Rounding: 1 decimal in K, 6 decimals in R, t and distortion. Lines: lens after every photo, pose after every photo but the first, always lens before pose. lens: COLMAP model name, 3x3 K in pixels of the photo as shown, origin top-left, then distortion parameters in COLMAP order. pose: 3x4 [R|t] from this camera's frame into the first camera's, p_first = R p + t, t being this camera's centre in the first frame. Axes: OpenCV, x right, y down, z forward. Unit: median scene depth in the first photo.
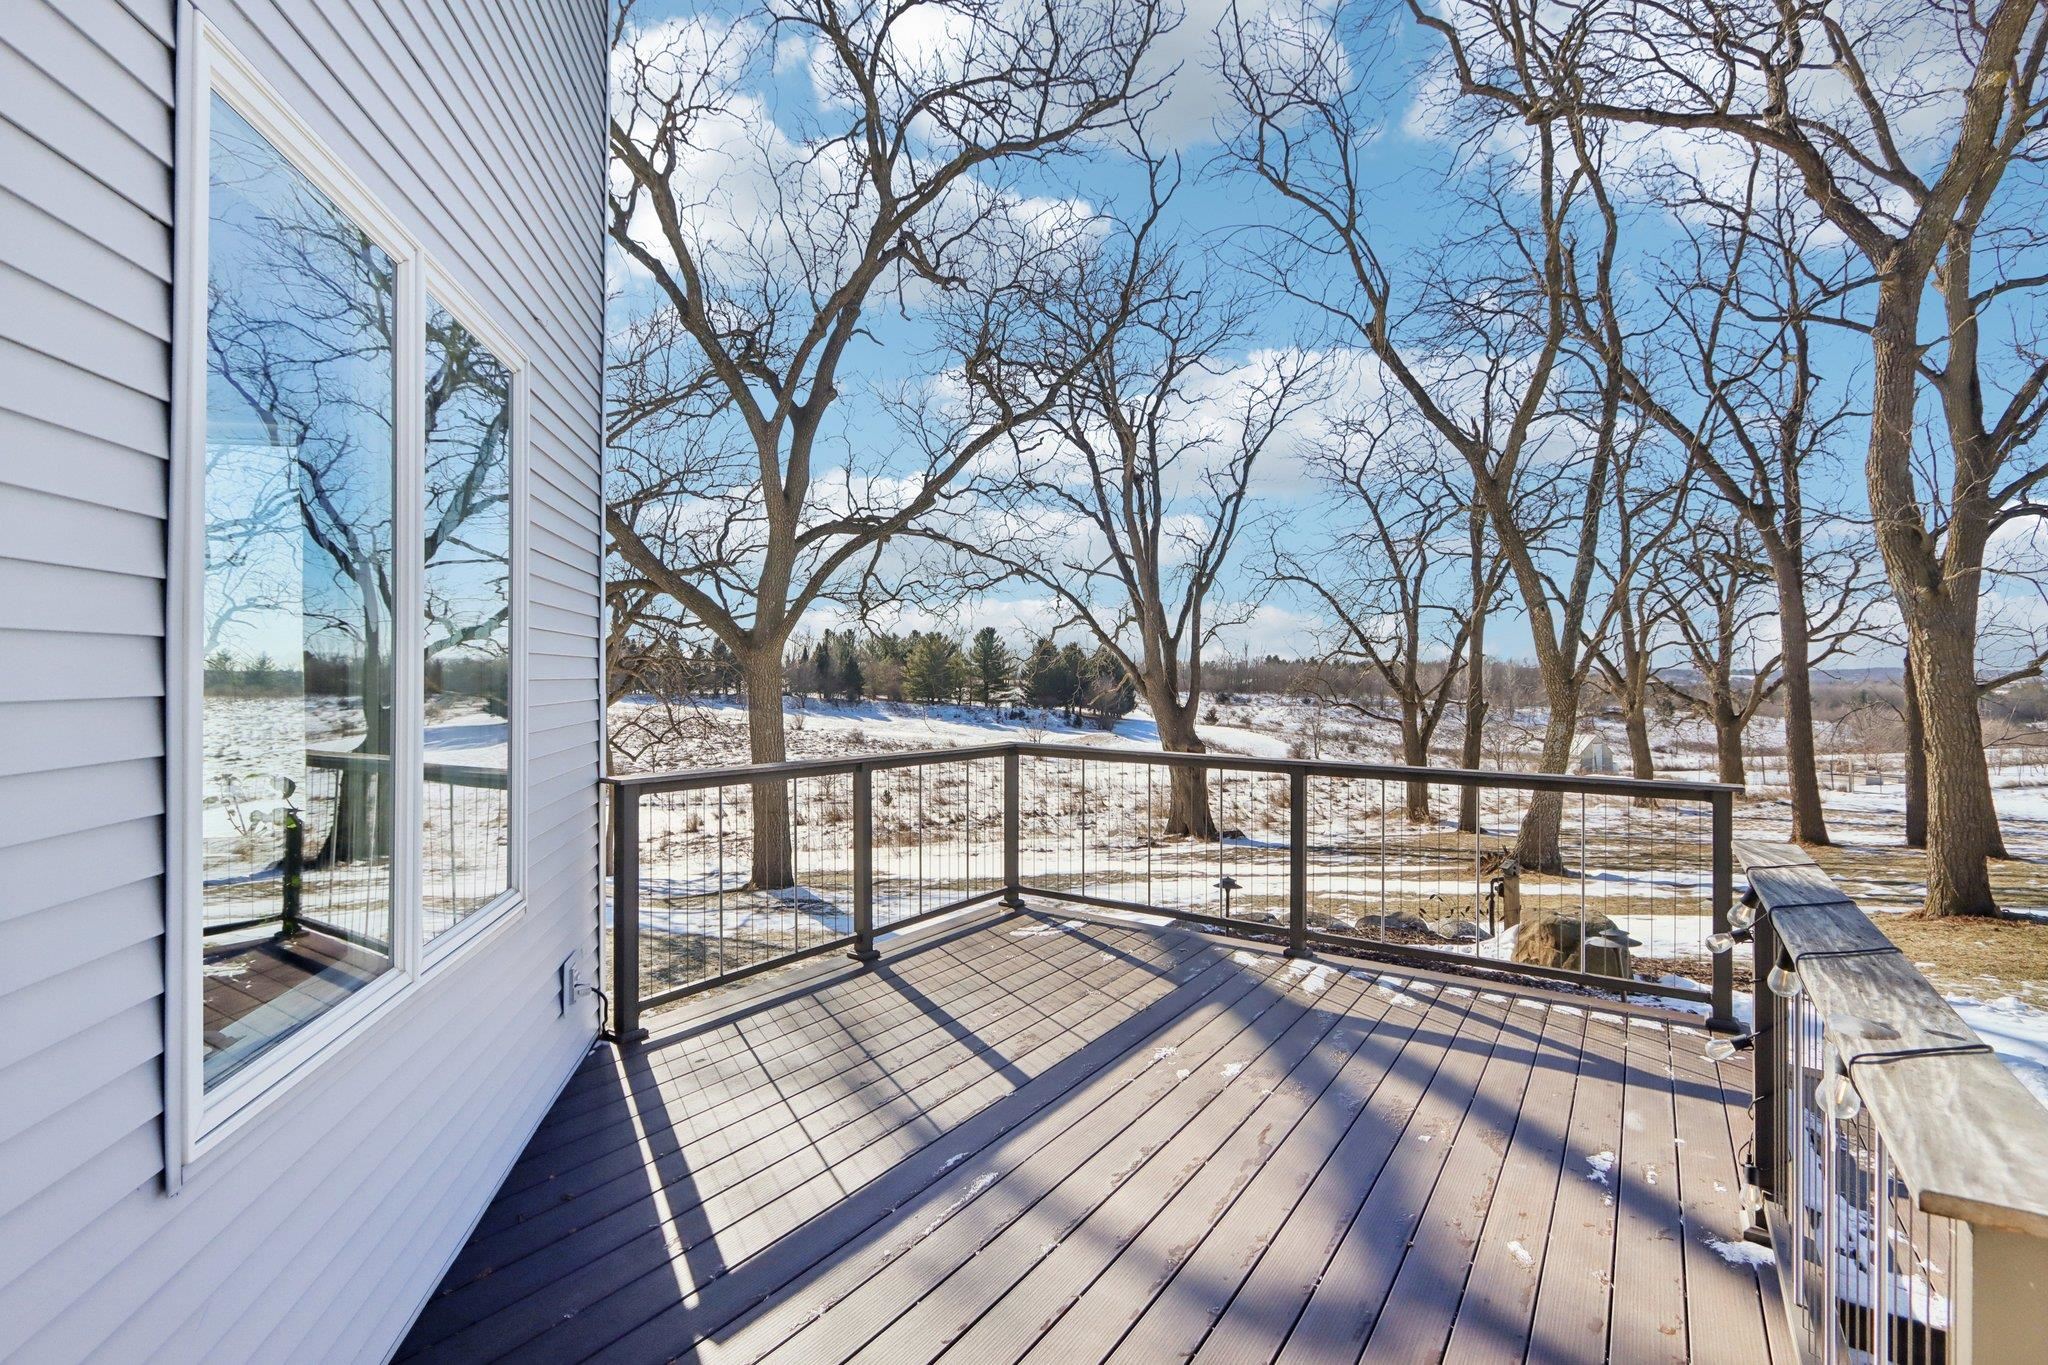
lens RADIAL K [[991.5, 0, 1015.6], [0, 991.5, 676.0], [0, 0, 1]] dist [0.000182, 0.000462]
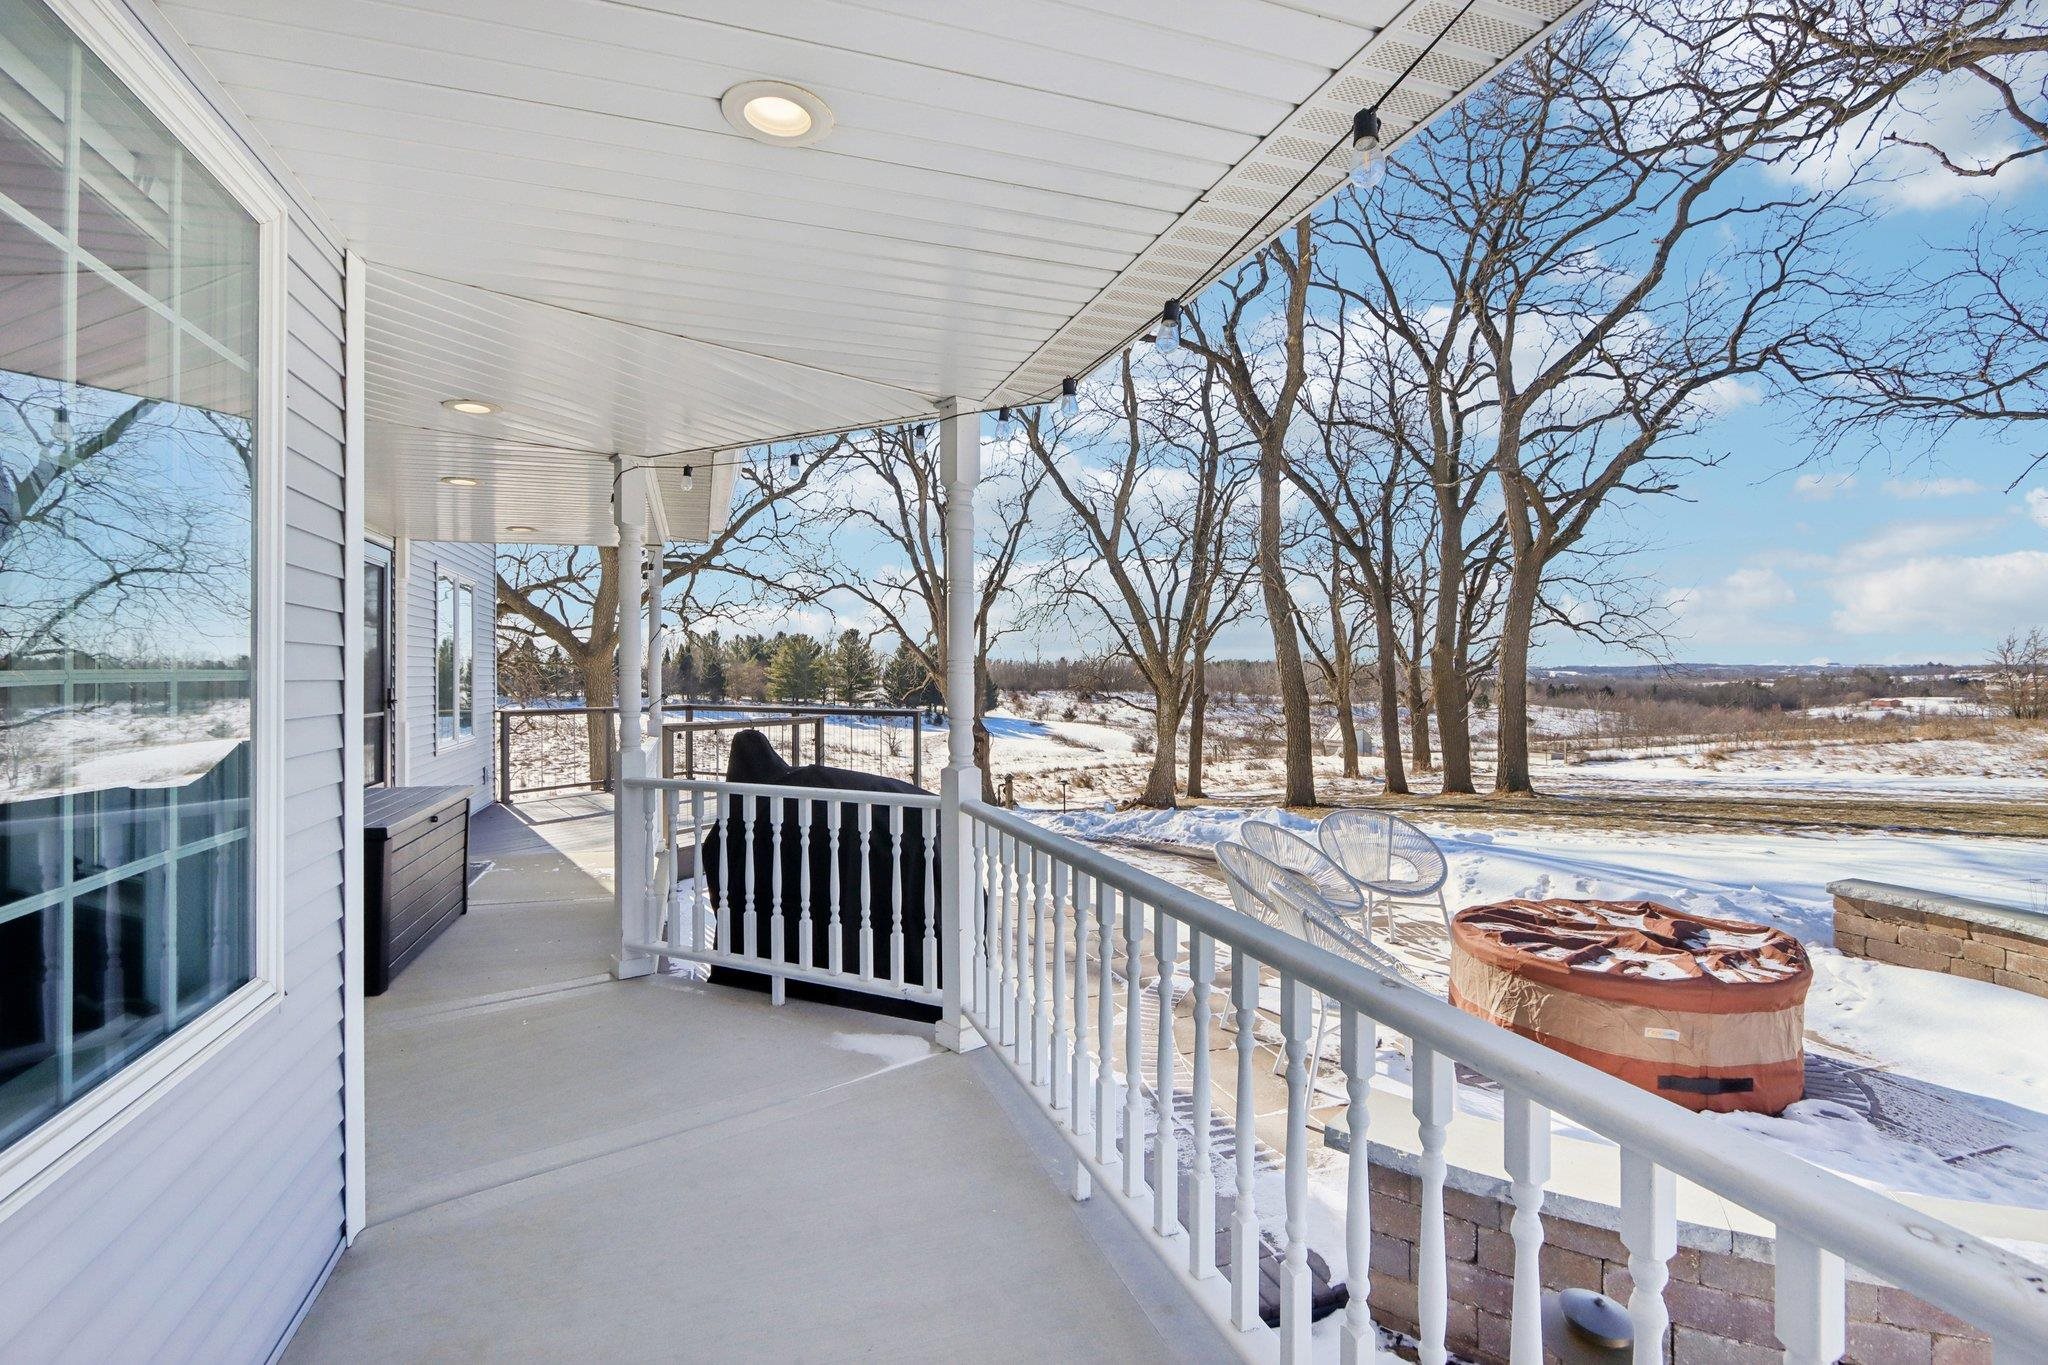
lens RADIAL K [[991.5, 0, 1015.6], [0, 991.5, 676.0], [0, 0, 1]] dist [0.000182, 0.000462]
pose [[0.992354, -0.006778, 0.123234, 0.067285], [0.006774, 0.999977, 0.000450, 0.001087], [-0.123235, 0.000388, 0.992377, -0.189512]]
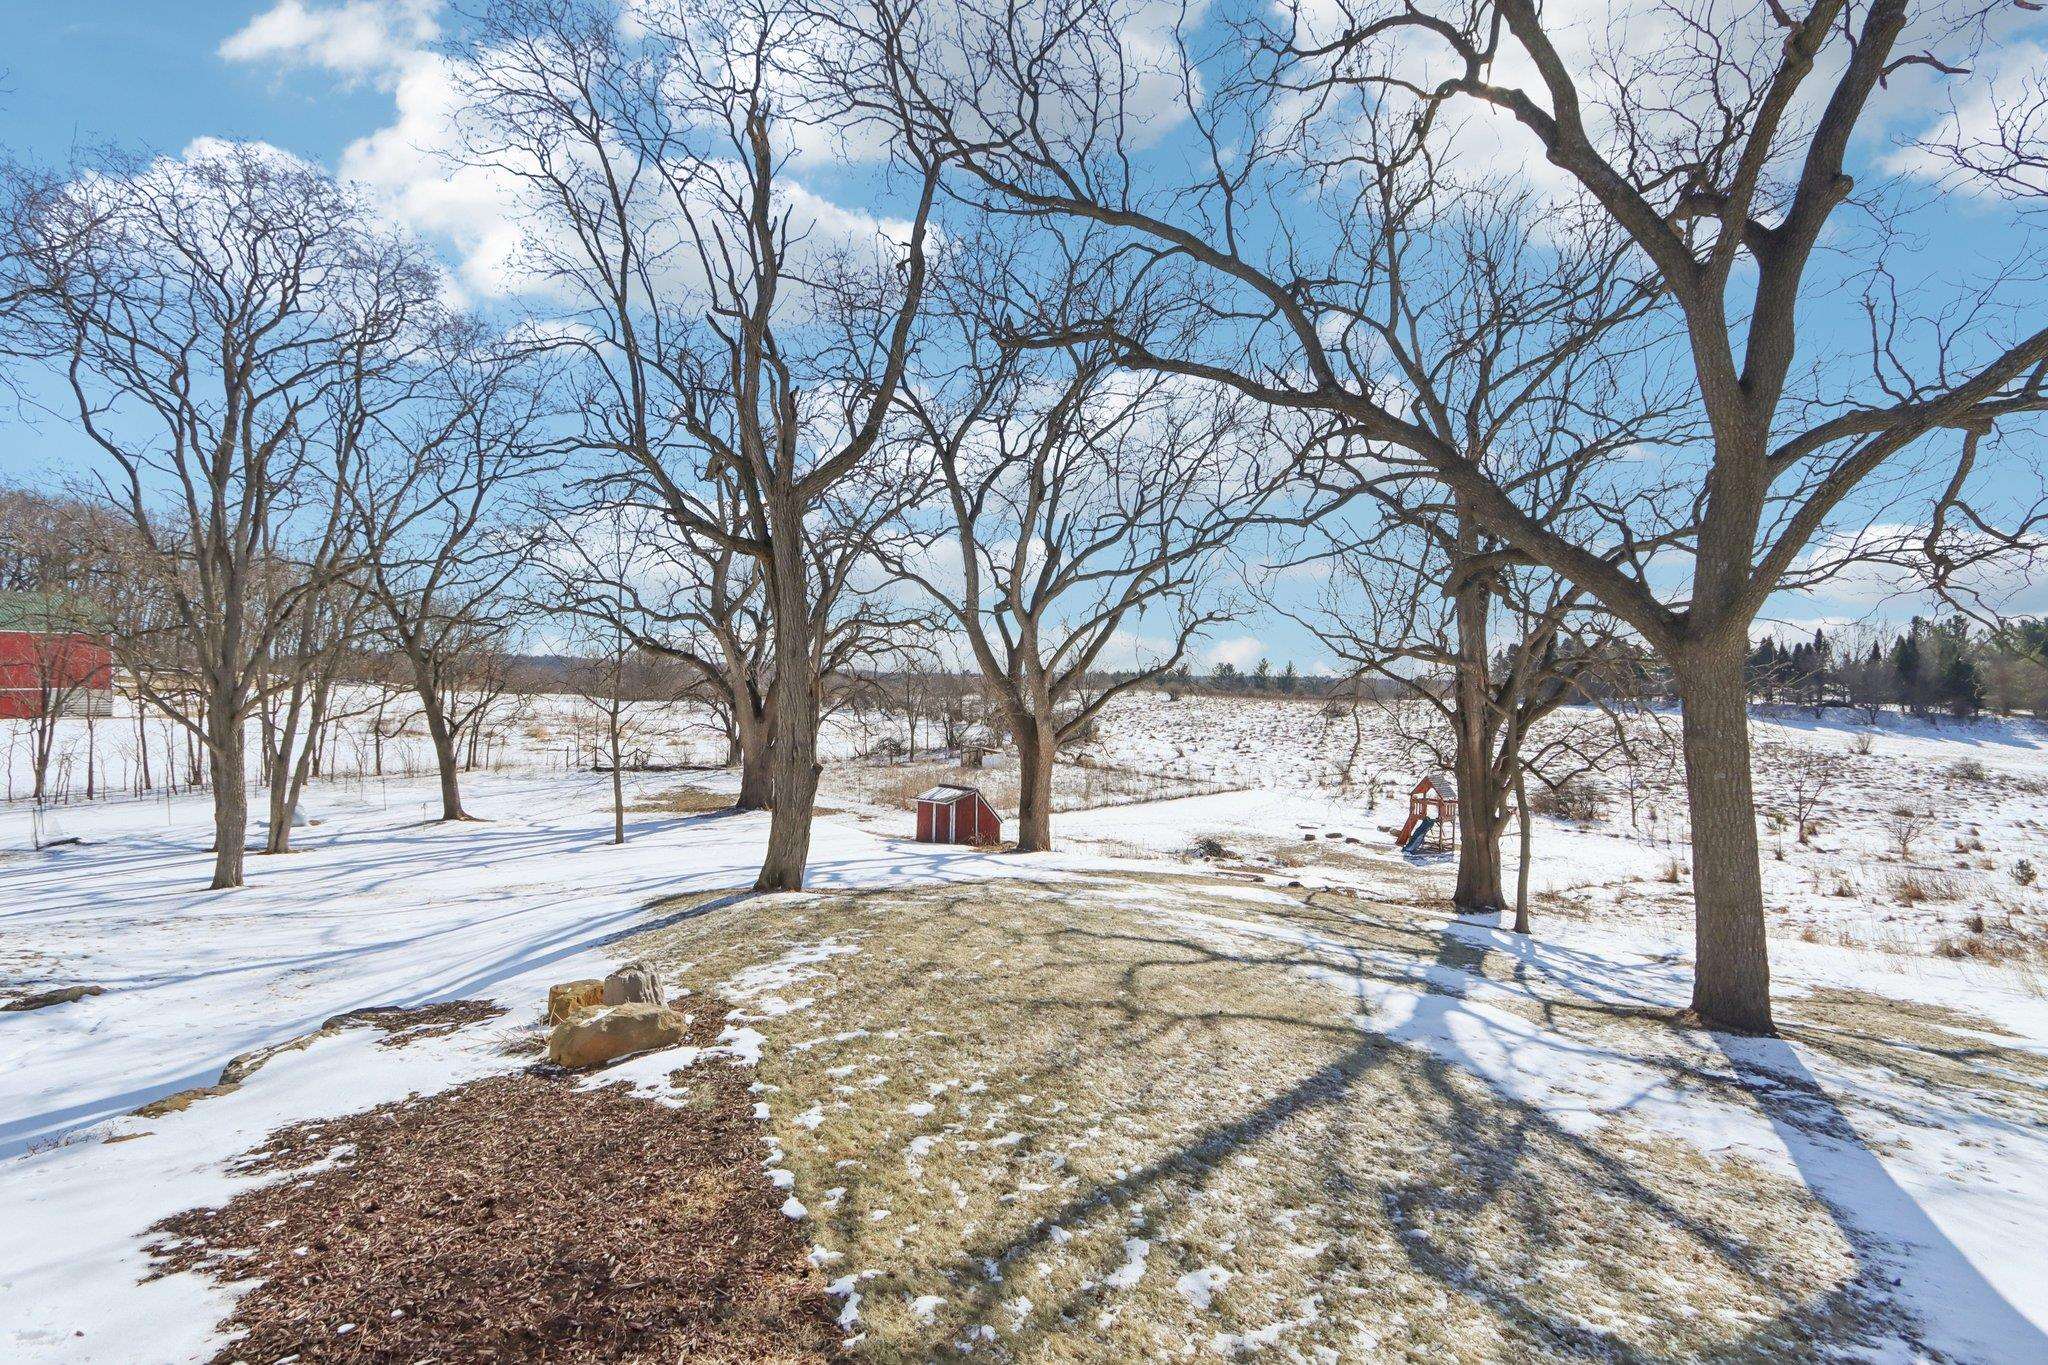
lens RADIAL K [[991.5, 0, 1015.6], [0, 991.5, 676.0], [0, 0, 1]] dist [0.000182, 0.000462]
pose [[0.598408, -0.007342, -0.801158, -0.007154], [0.002297, 0.999970, -0.007448, -0.000880], [0.801189, 0.002617, 0.598406, 0.133309]]
